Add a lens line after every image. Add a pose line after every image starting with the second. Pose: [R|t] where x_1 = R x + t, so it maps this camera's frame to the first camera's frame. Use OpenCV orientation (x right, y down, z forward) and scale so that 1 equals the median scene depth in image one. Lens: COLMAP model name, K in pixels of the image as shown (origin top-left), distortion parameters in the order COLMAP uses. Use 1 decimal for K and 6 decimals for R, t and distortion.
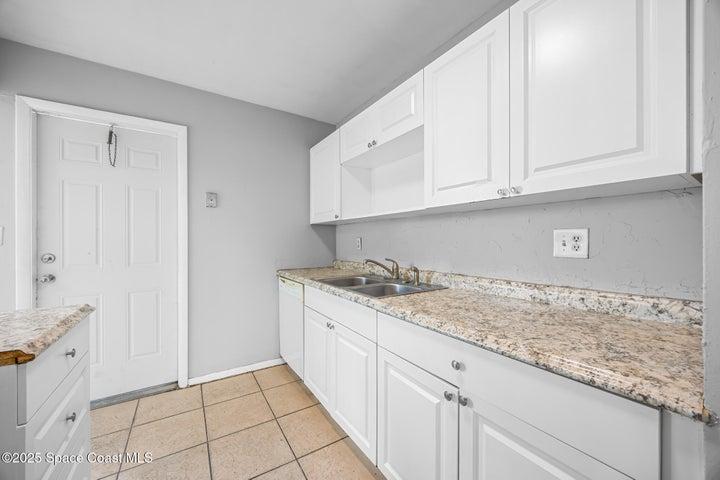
lens RADIAL K [[277.0, 0, 359.3], [0, 277.0, 241.9], [0, 0, 1]] dist [0.000966, 0.000158]
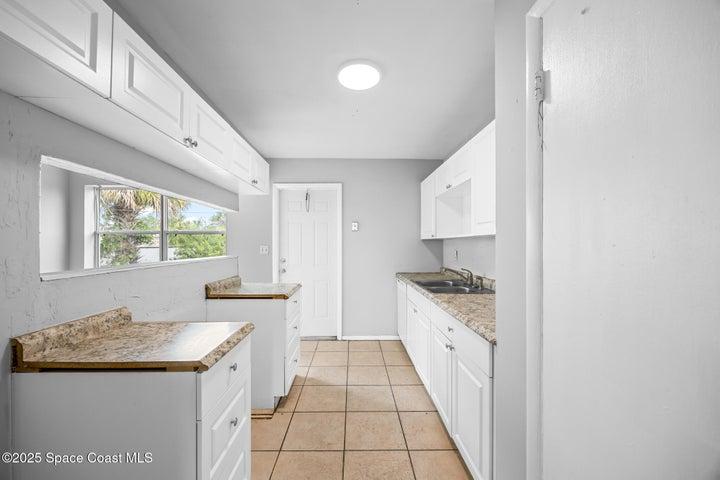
lens RADIAL K [[277.0, 0, 358.5], [0, 277.0, 244.6], [0, 0, 1]] dist [0.000966, 0.000158]
pose [[0.857210, 0.000966, -0.514967, 0.332321], [-0.002644, 0.999993, -0.002526, -0.047707], [0.514961, 0.003527, 0.857206, -0.384852]]
